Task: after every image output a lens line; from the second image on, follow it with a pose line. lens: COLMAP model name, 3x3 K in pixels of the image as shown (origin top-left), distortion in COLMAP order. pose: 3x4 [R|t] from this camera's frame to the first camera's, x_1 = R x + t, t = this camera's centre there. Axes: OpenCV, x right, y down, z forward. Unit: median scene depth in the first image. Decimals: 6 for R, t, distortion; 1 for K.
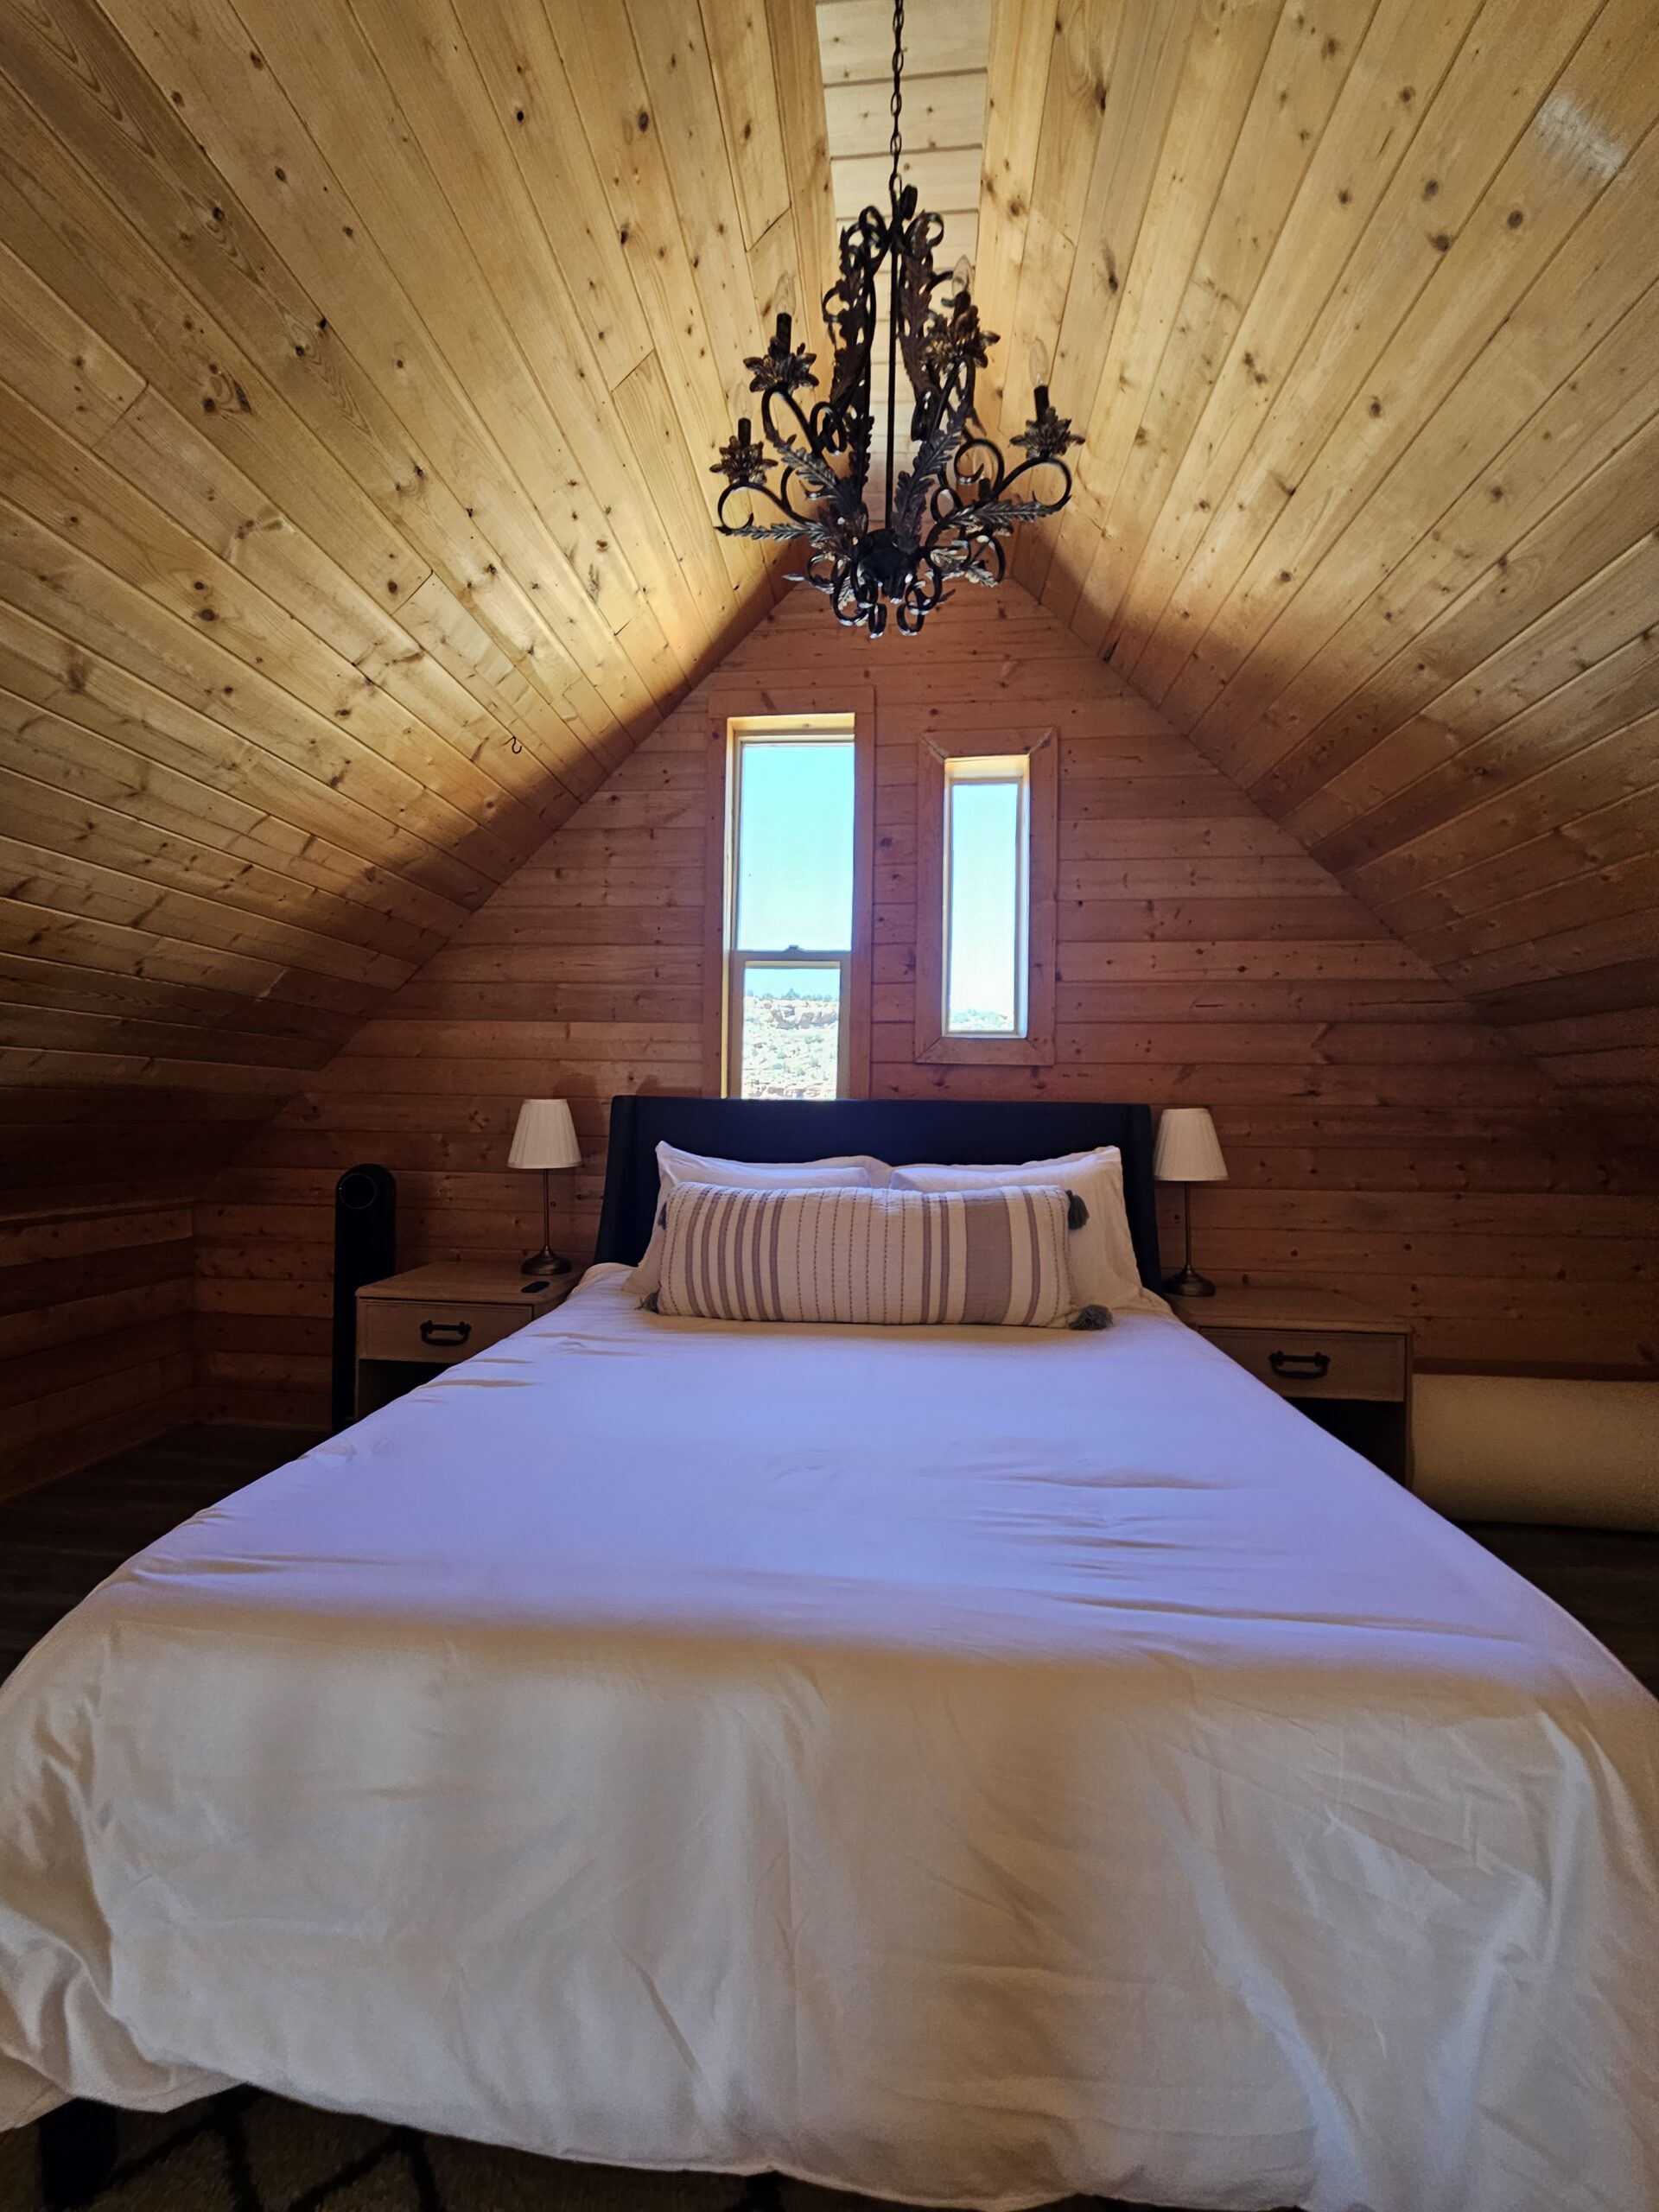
lens RADIAL K [[912.4, 0, 820.4], [0, 912.4, 1100.2], [0, 0, 1]] dist [-0.003828, 0.001911]
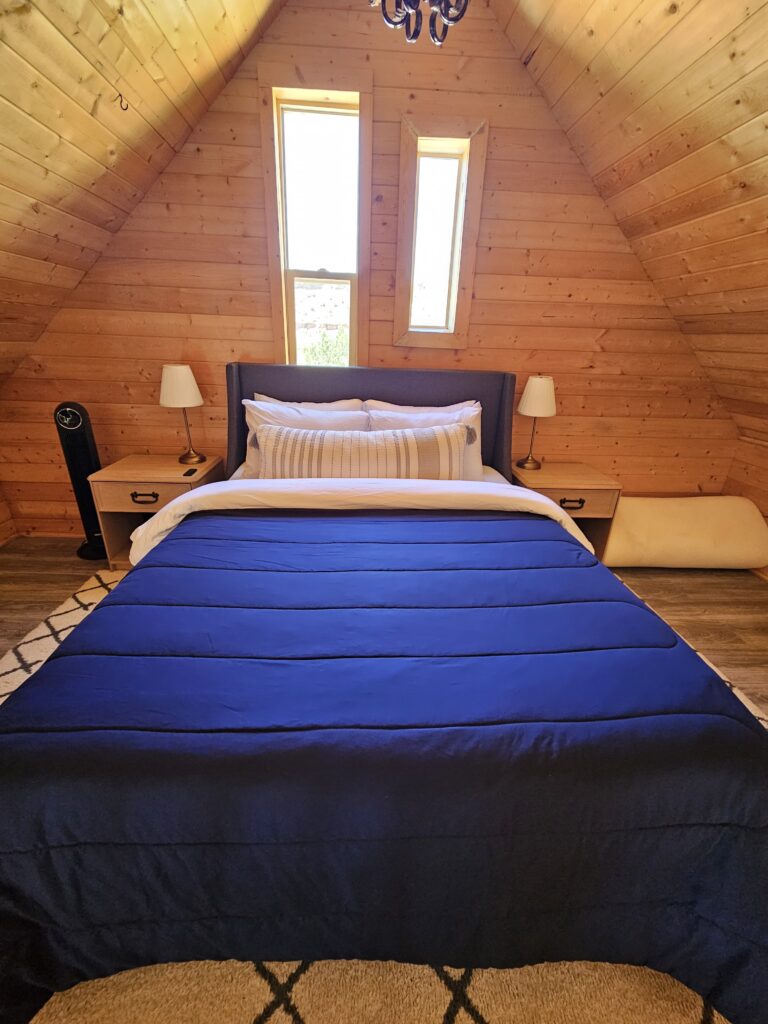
lens RADIAL K [[422.4, 0, 382.7], [0, 422.4, 513.2], [0, 0, 1]] dist [-0.003828, 0.001911]
pose [[0.989732, -0.036152, 0.138287, -0.047383], [-0.021476, 0.918890, 0.393929, -0.066461], [-0.141312, -0.392854, 0.908678, 0.100533]]
